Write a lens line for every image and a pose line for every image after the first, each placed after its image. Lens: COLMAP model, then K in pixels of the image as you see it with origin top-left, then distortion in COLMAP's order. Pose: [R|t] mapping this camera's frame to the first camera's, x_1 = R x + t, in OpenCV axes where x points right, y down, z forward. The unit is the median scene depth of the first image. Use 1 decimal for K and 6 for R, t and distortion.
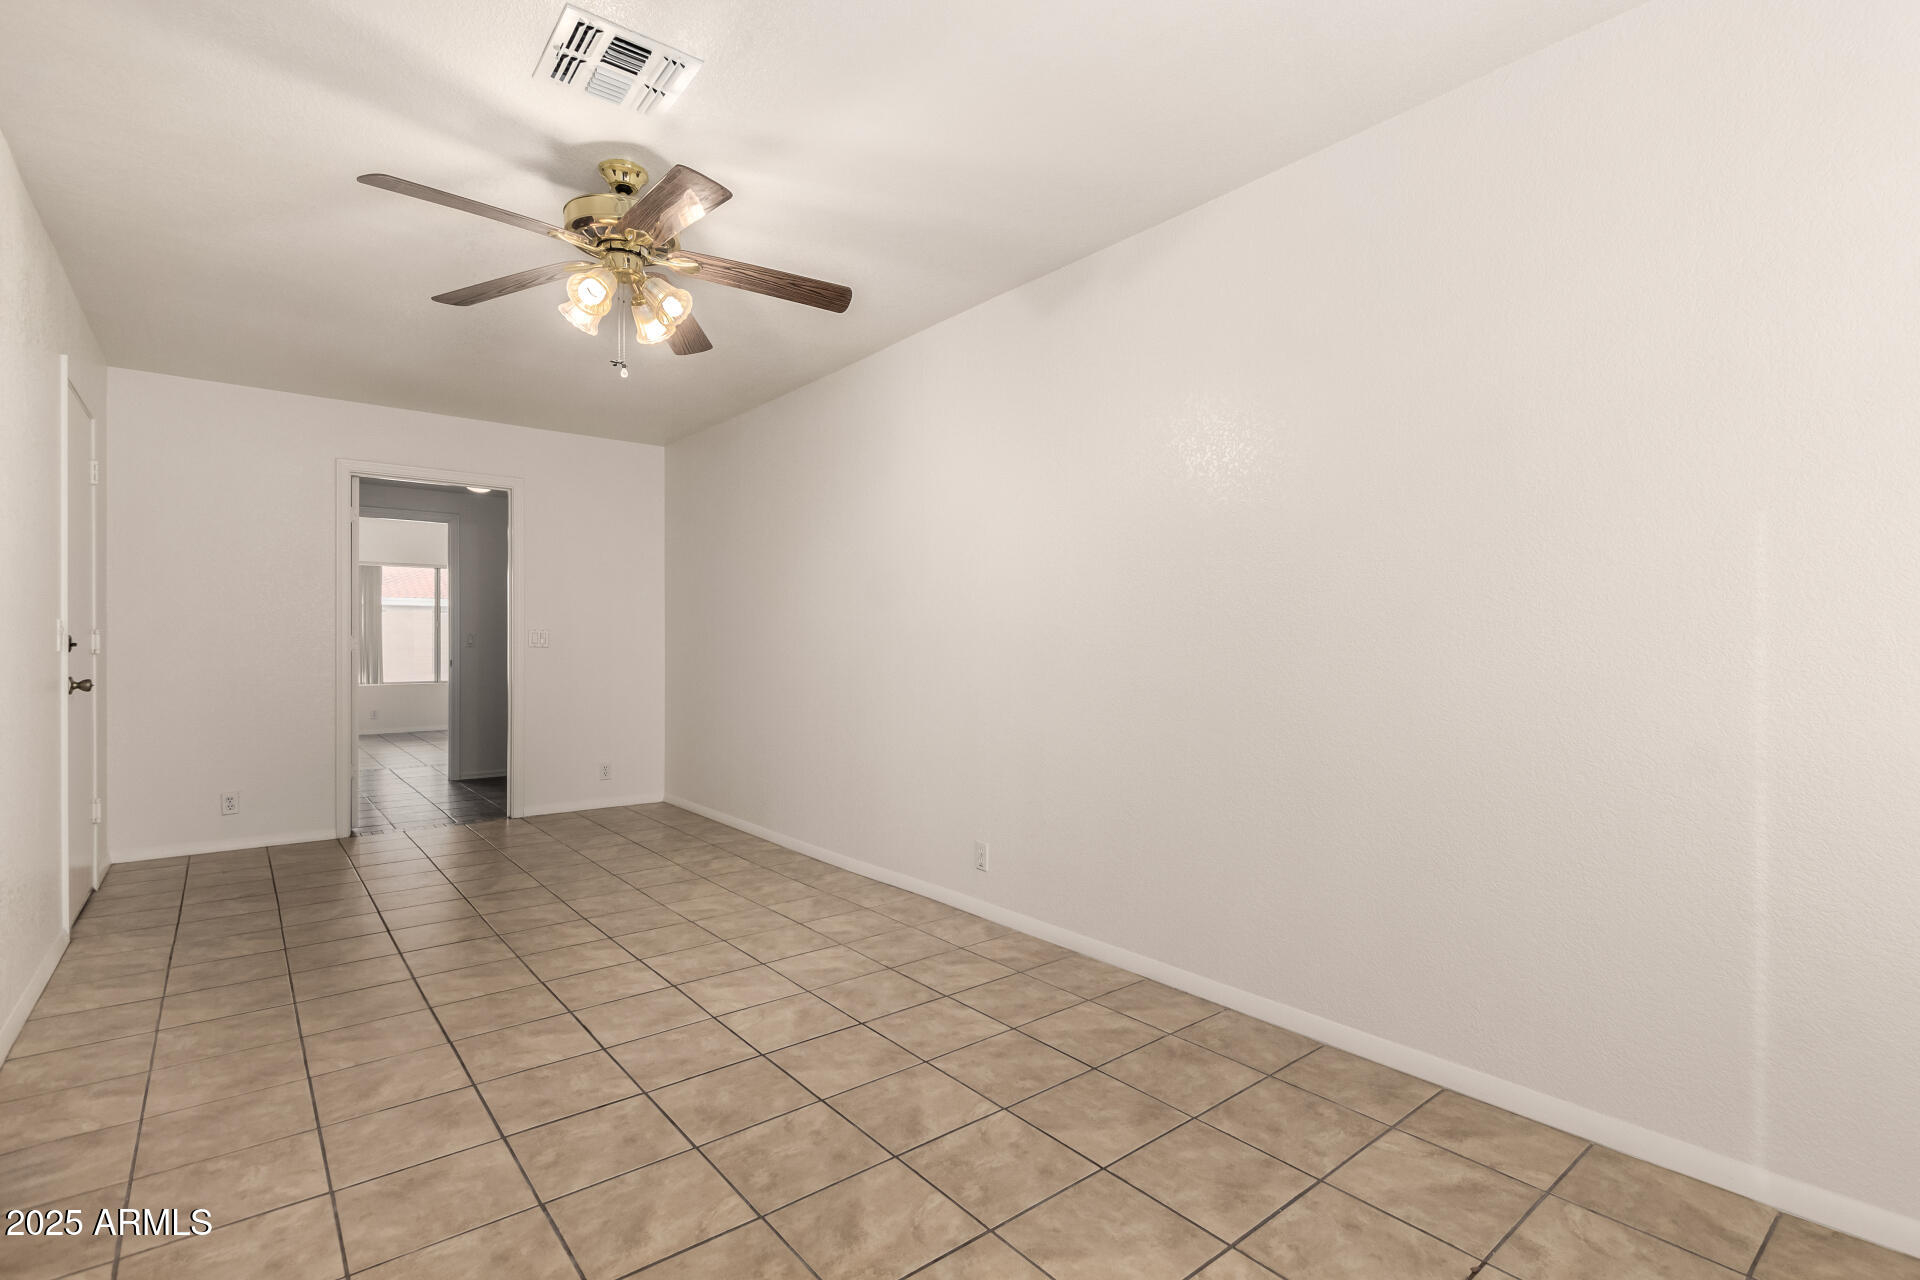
lens RADIAL K [[903.5, 0, 960.0], [0, 903.5, 640.0], [0, 0, 1]] dist [0.001552, -0.000969]
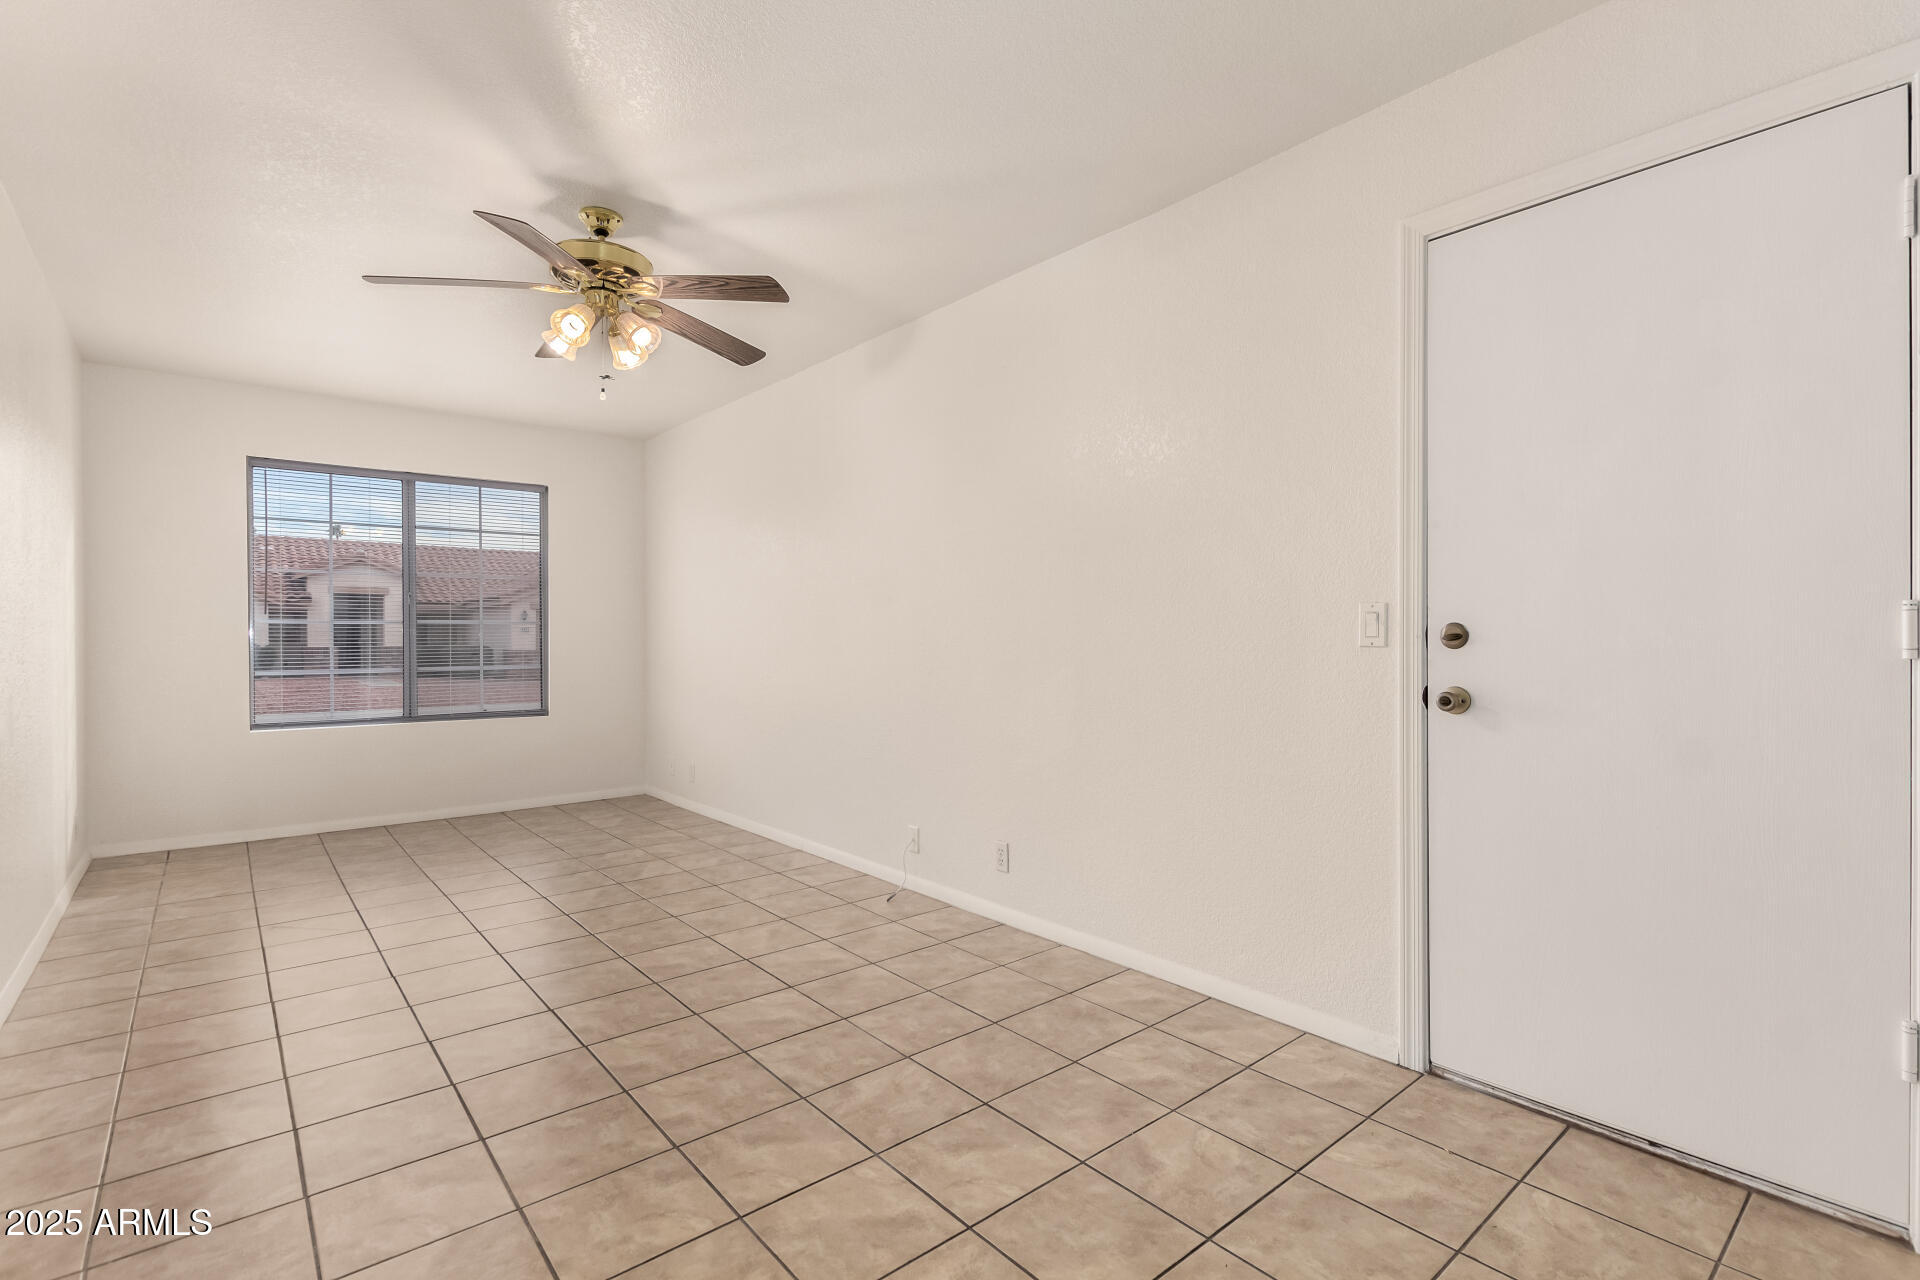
lens RADIAL K [[903.5, 0, 960.0], [0, 903.5, 640.0], [0, 0, 1]] dist [0.001552, -0.000969]
pose [[-0.999873, 0.002050, -0.015780, -0.757253], [0.001975, 0.999987, 0.004761, -0.000266], [0.015789, 0.004729, -0.999864, 2.024838]]
